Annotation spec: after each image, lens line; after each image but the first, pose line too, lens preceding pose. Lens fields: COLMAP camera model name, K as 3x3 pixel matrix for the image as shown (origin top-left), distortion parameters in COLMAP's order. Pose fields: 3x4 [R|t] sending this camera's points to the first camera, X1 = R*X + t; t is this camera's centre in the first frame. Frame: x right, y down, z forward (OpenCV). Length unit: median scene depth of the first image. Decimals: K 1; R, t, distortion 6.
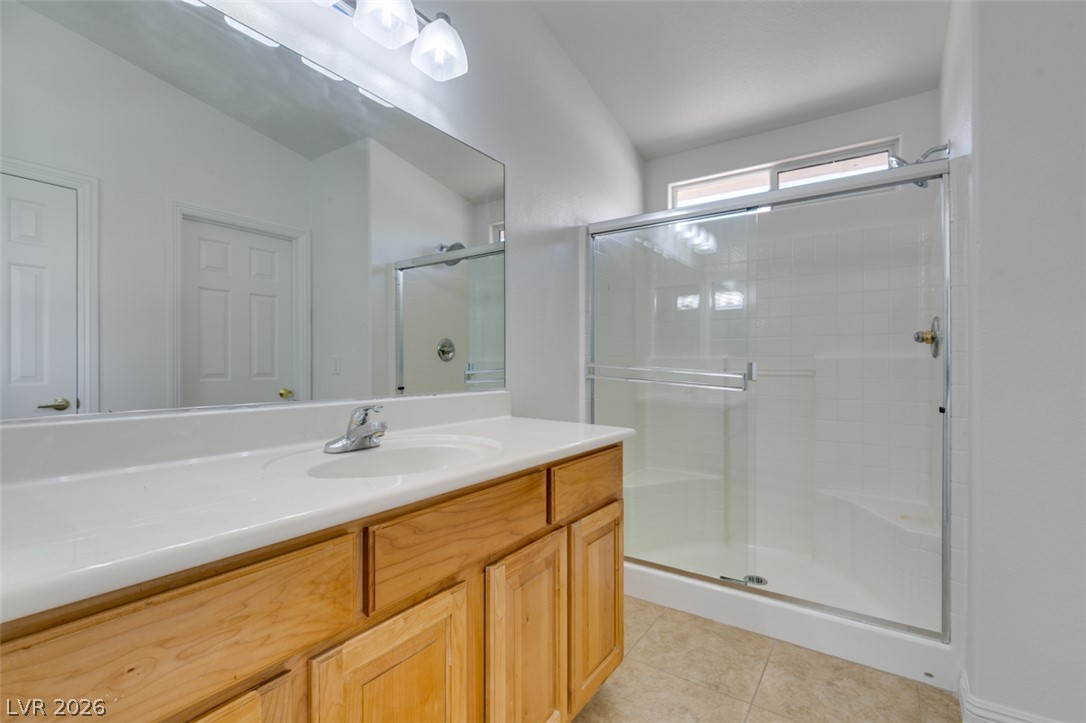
lens RADIAL K [[486.0, 0, 537.3], [0, 486.0, 360.7], [0, 0, 1]] dist [0.003166, -0.001989]
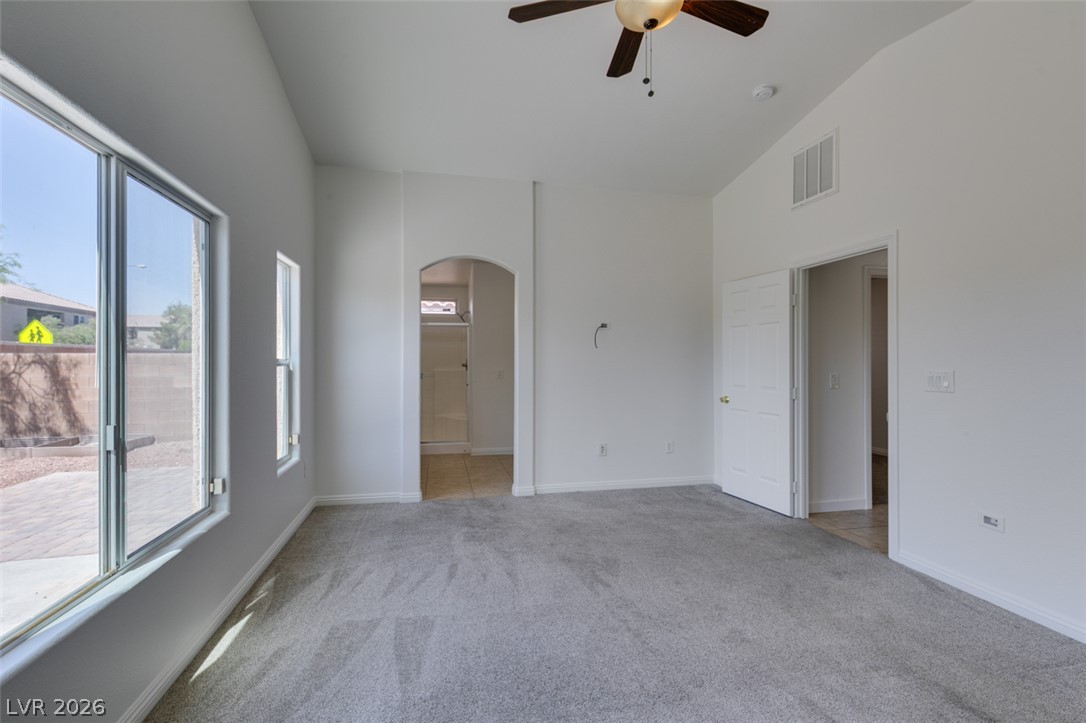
lens RADIAL K [[486.0, 0, 539.3], [0, 486.0, 360.9], [0, 0, 1]] dist [0.003166, -0.001989]
pose [[0.682161, 0.001035, 0.731201, -1.998529], [-0.003912, 0.999990, 0.002234, -0.126764], [-0.731191, -0.004384, 0.682159, -2.558106]]
